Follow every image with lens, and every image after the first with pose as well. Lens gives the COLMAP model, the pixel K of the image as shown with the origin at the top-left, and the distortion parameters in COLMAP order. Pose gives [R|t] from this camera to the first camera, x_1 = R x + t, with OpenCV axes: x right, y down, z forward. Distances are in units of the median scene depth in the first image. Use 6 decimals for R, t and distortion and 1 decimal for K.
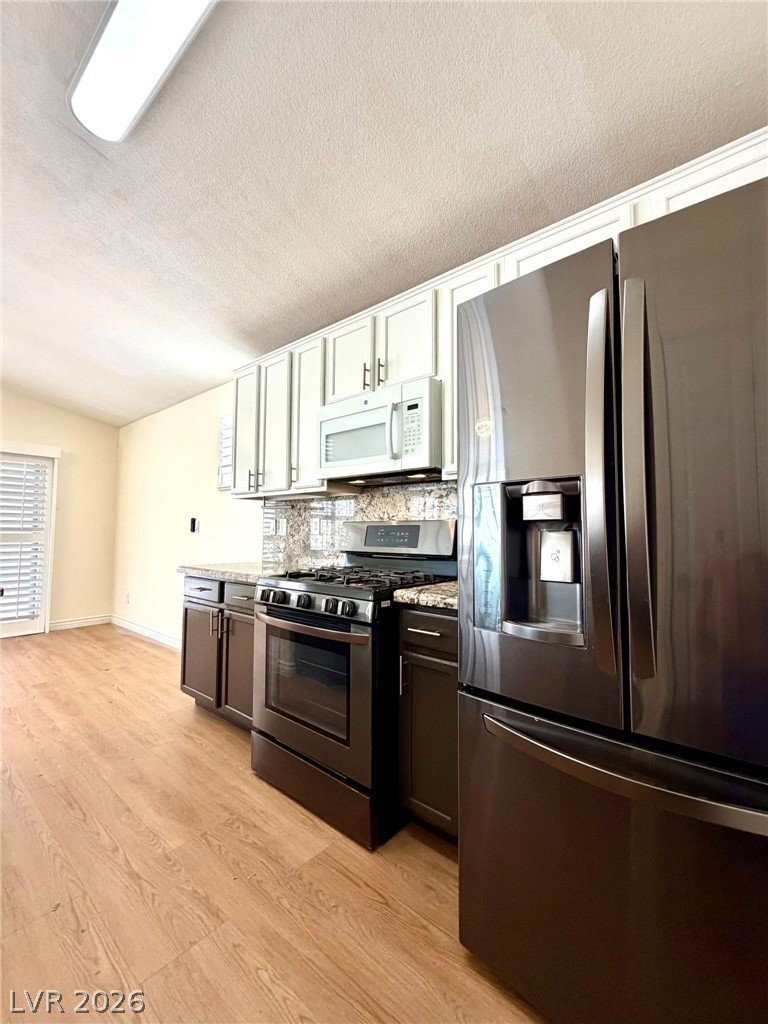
lens RADIAL K [[417.2, 0, 384.0], [0, 417.2, 512.0], [0, 0, 1]] dist [0.001077, -0.000218]
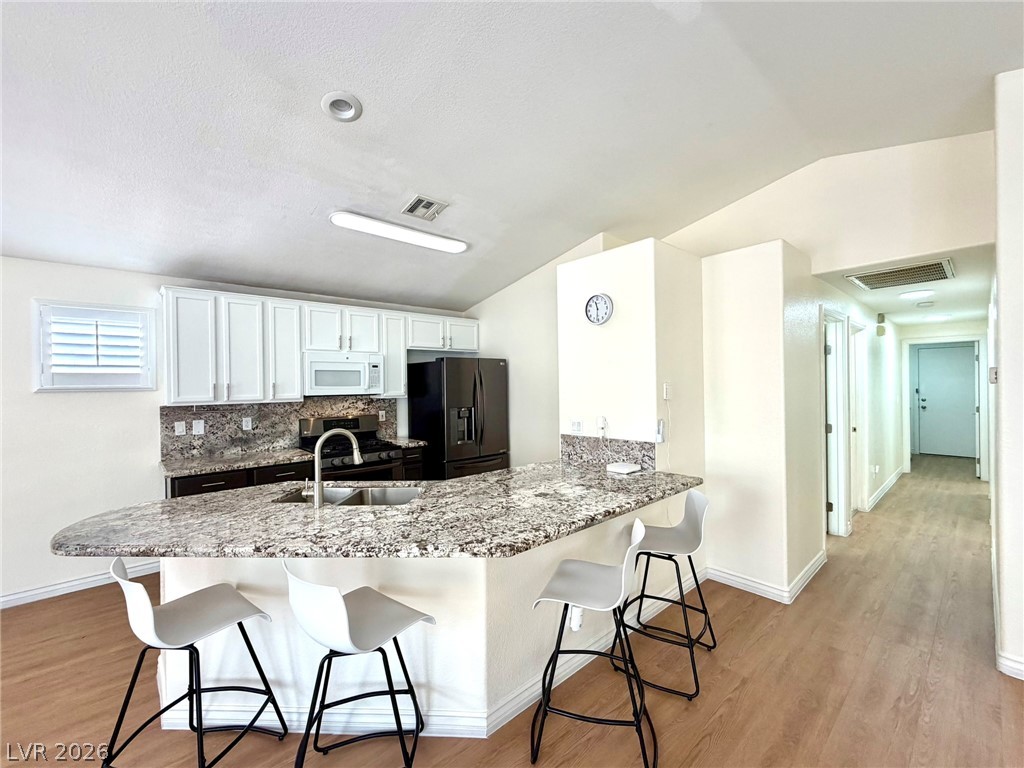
lens RADIAL K [[426.3, 0, 507.6], [0, 426.3, 386.9], [0, 0, 1]] dist [0.003079, 0.000094]
pose [[0.150825, -0.016367, 0.988425, -1.473716], [-0.035238, 0.999138, 0.021921, -0.152625], [-0.987932, -0.038136, 0.150118, -0.038541]]
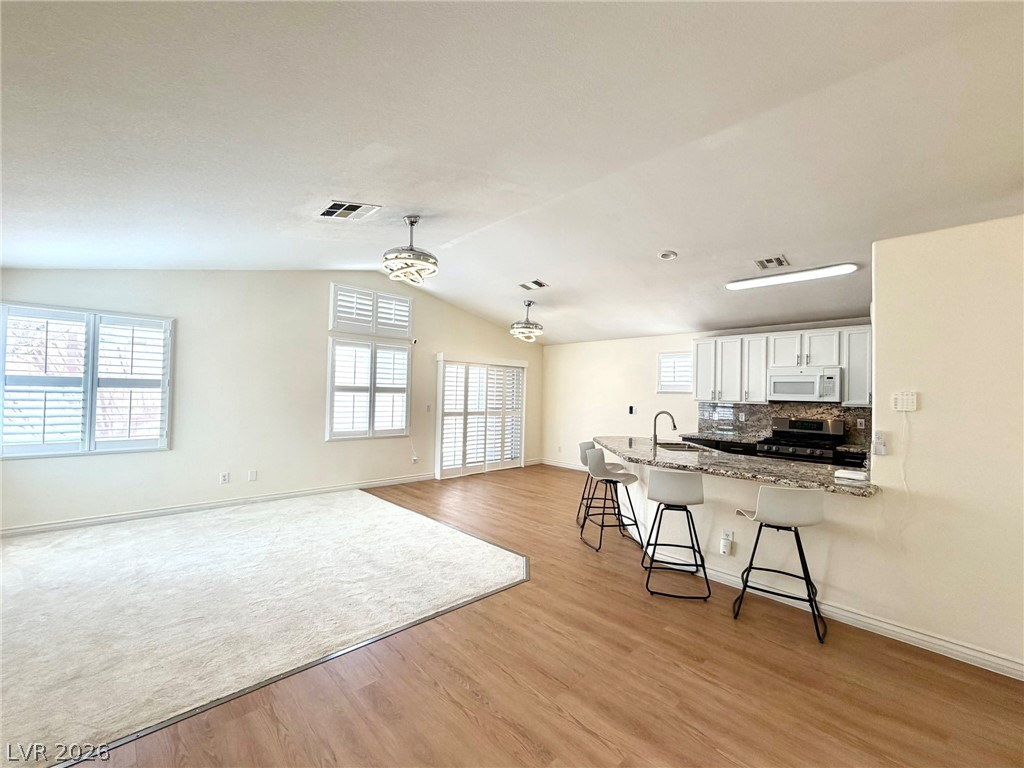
lens RADIAL K [[426.3, 0, 507.6], [0, 426.3, 386.9], [0, 0, 1]] dist [0.003079, 0.000094]
pose [[0.992036, 0.012821, -0.125297, -1.121190], [-0.008388, 0.999322, 0.035841, -0.193342], [0.125671, -0.034504, 0.991472, -1.336158]]
